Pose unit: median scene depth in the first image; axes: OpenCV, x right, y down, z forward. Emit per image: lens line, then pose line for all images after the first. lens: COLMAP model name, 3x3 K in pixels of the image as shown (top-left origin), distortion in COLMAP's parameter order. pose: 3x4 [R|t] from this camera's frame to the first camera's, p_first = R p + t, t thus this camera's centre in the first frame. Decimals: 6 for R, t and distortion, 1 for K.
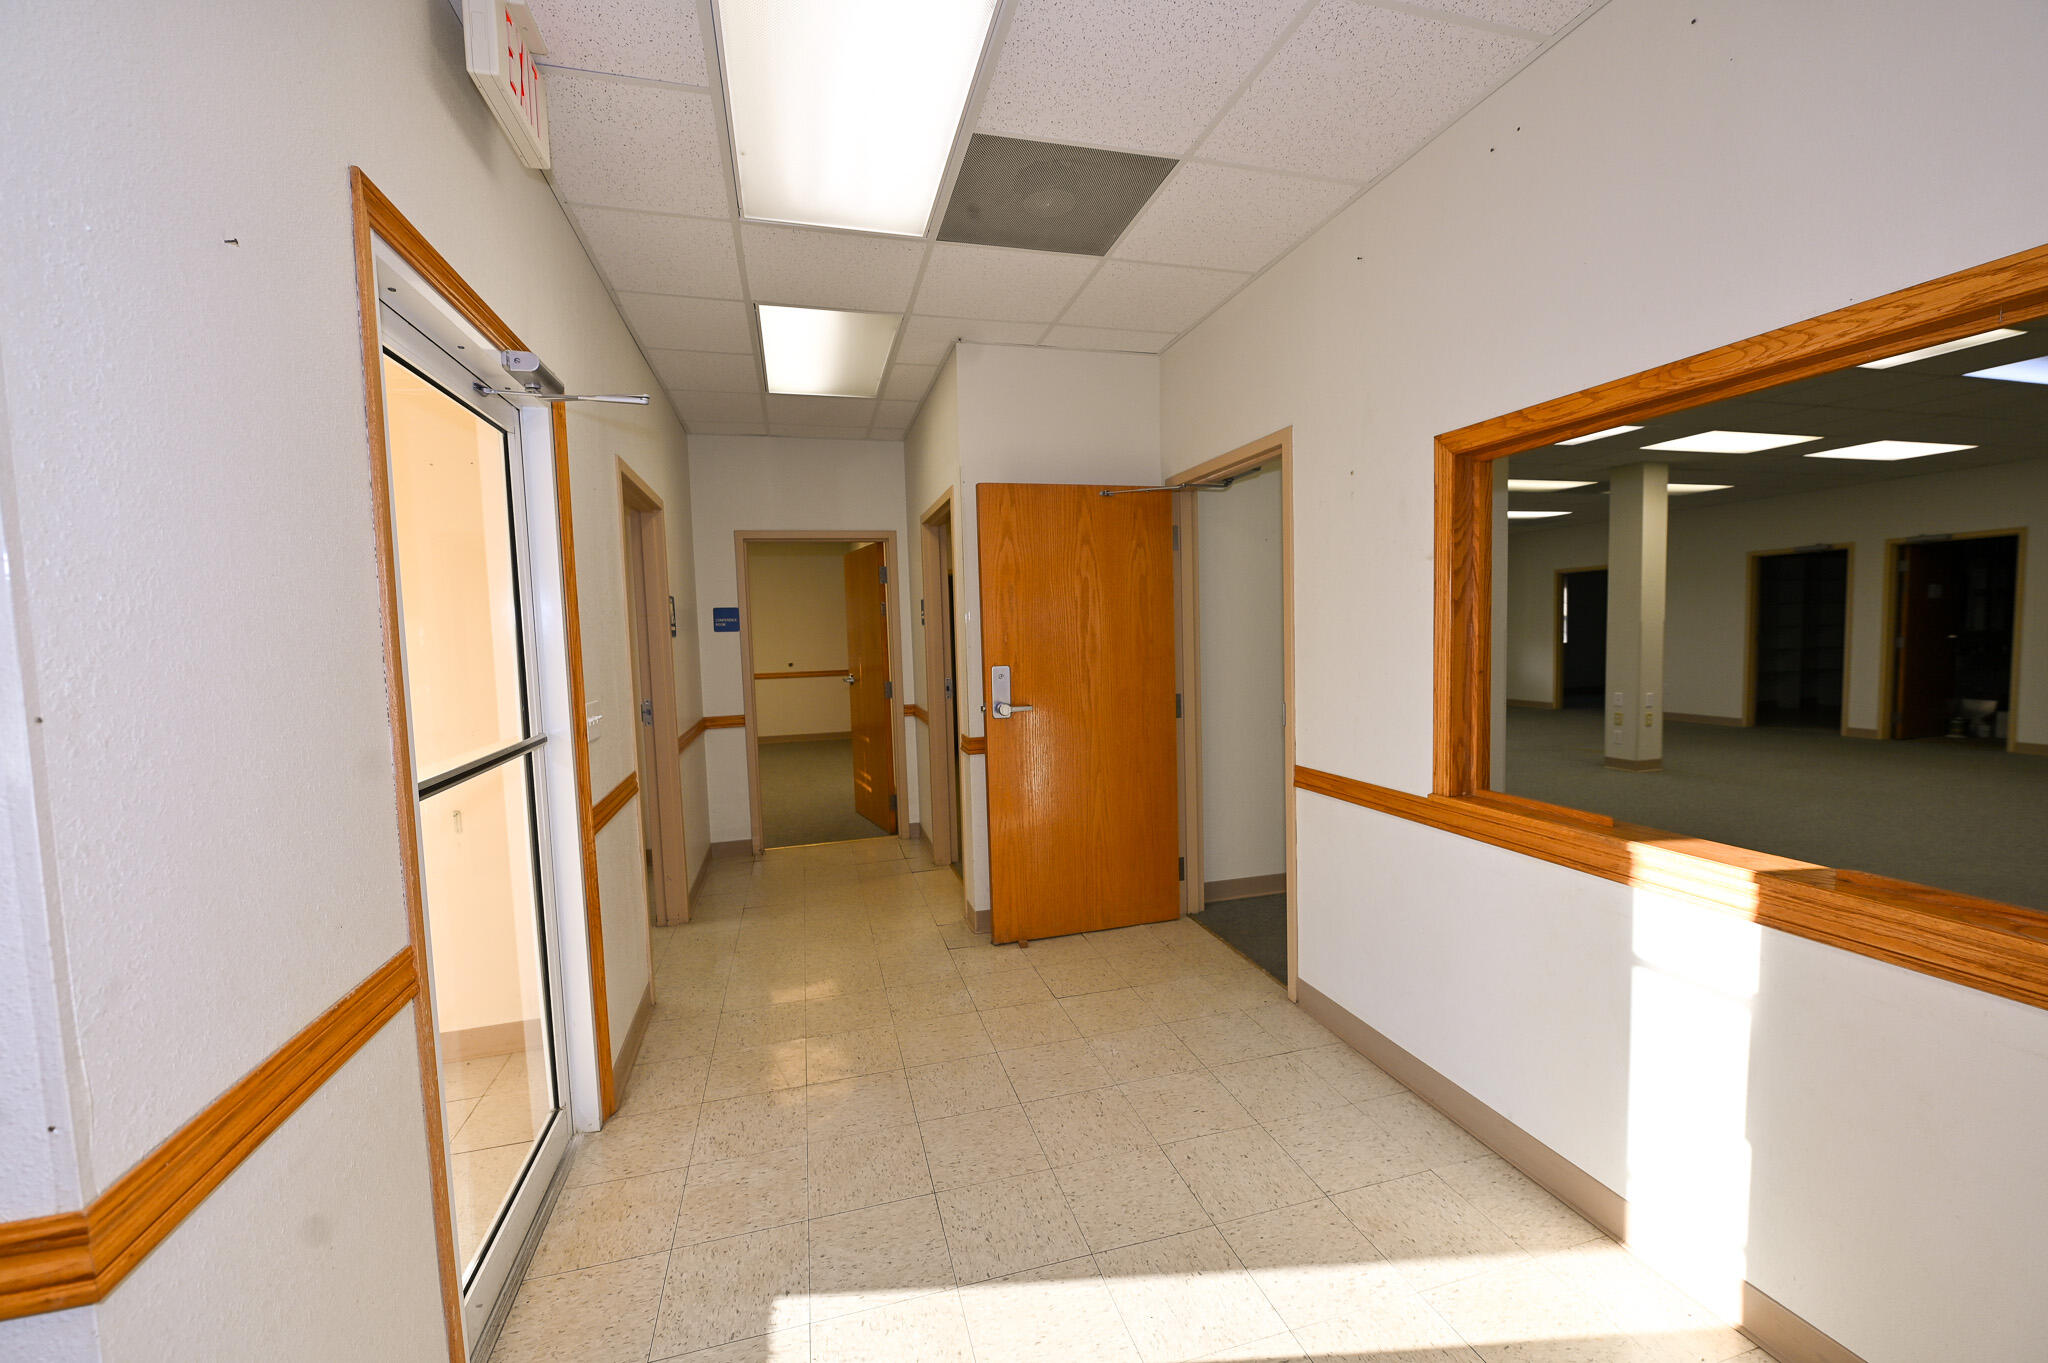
lens RADIAL K [[815.7, 0, 1025.4], [0, 815.7, 686.7], [0, 0, 1]] dist [0.003179, 0.000196]
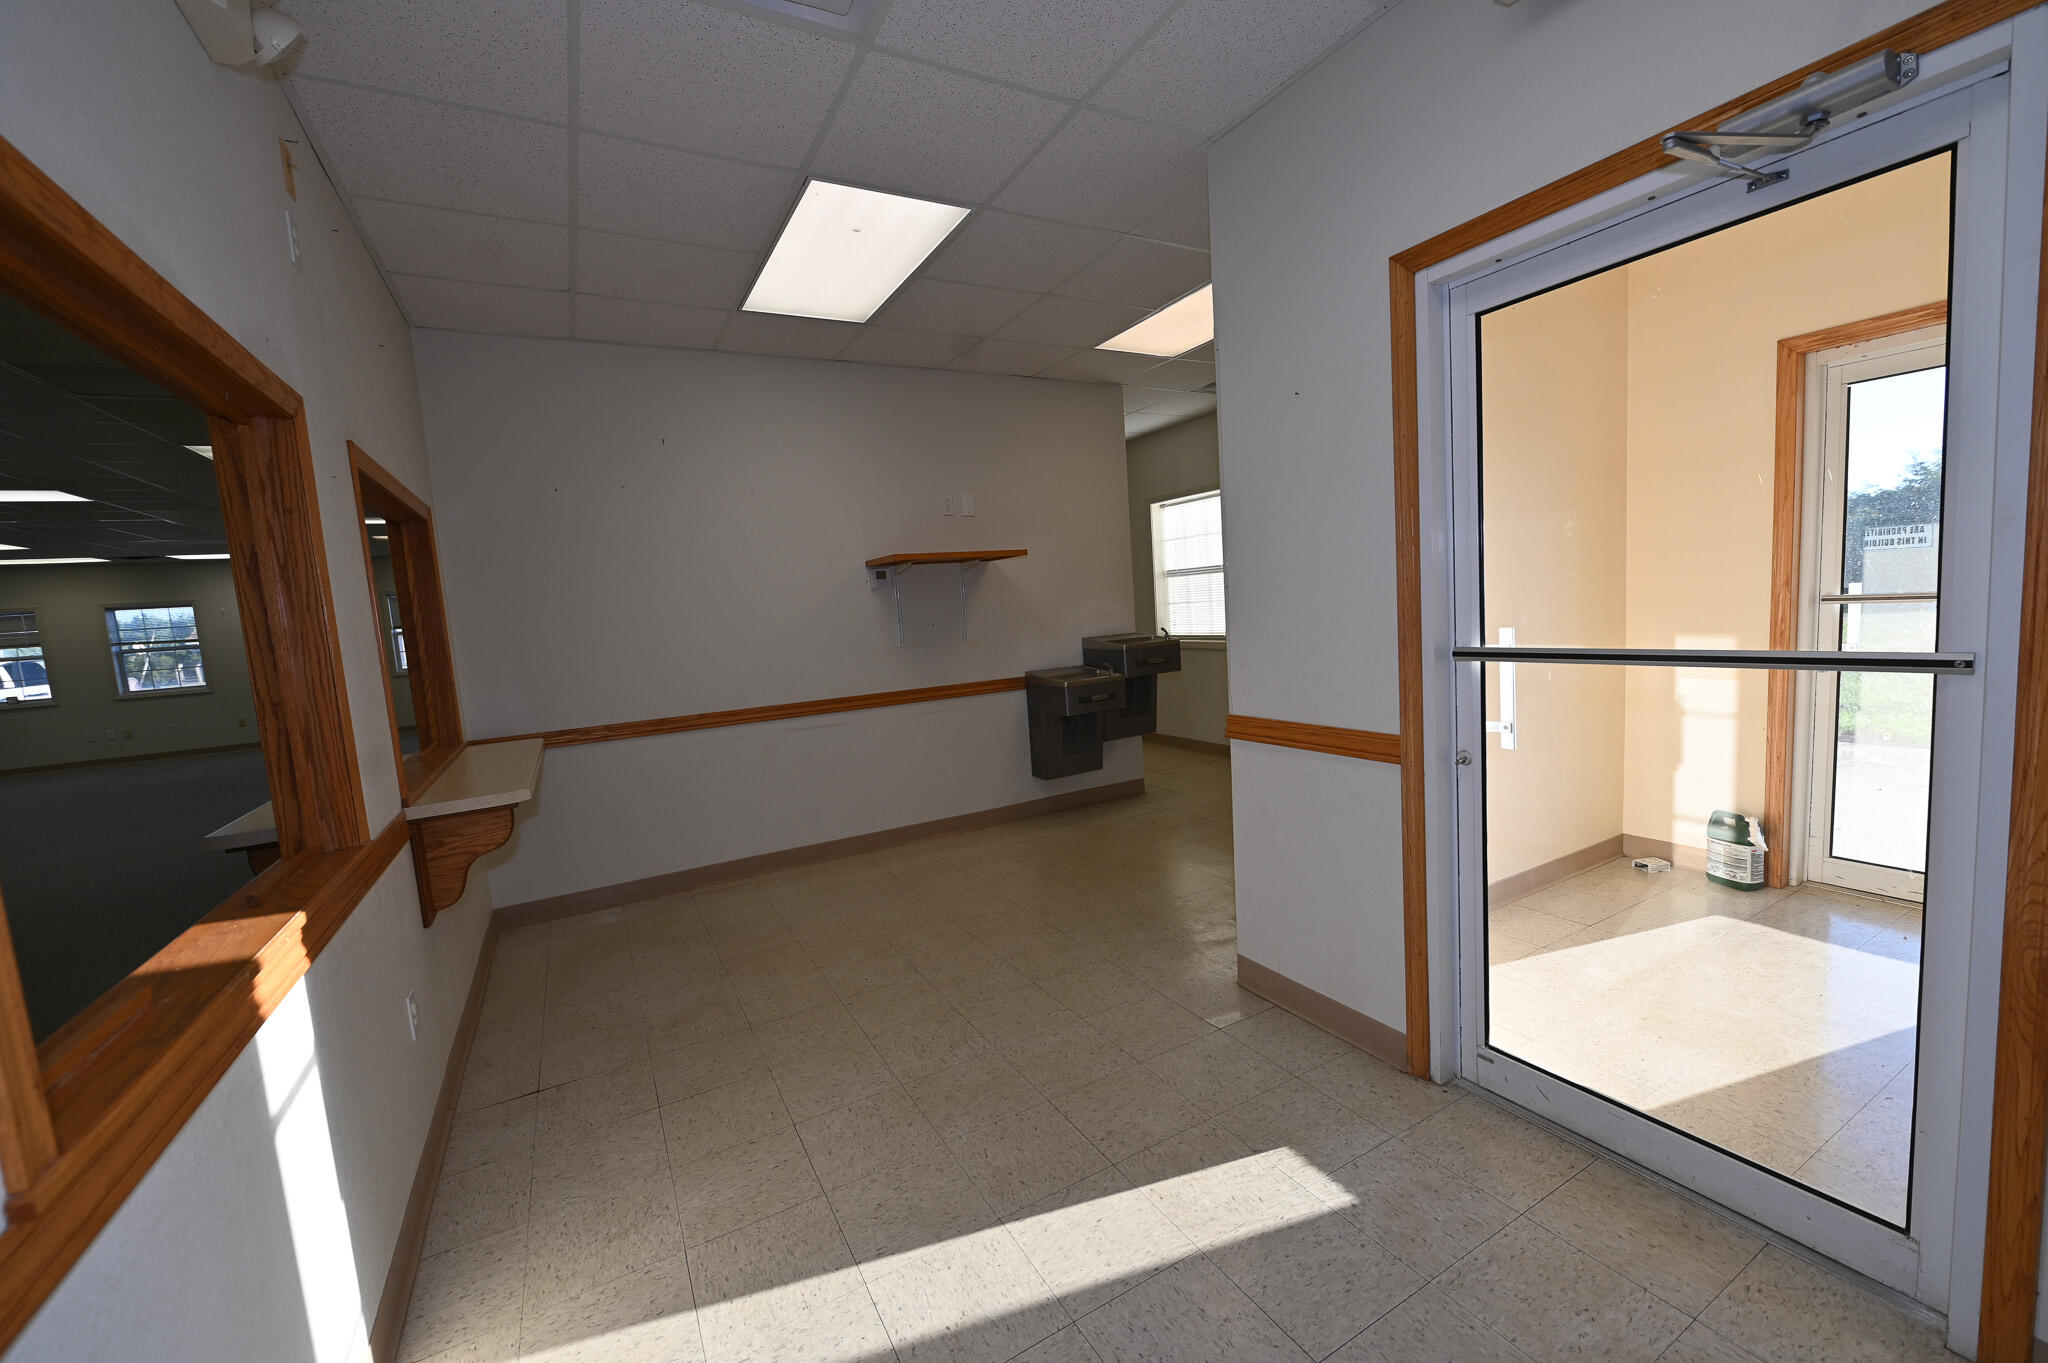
lens RADIAL K [[815.7, 0, 1024.1], [0, 815.7, 685.7], [0, 0, 1]] dist [0.003179, 0.000196]
pose [[-0.967272, 0.120939, -0.223065, 0.241038], [0.081248, 0.980442, 0.179253, -0.099409], [0.240381, 0.155263, -0.958181, 1.702128]]
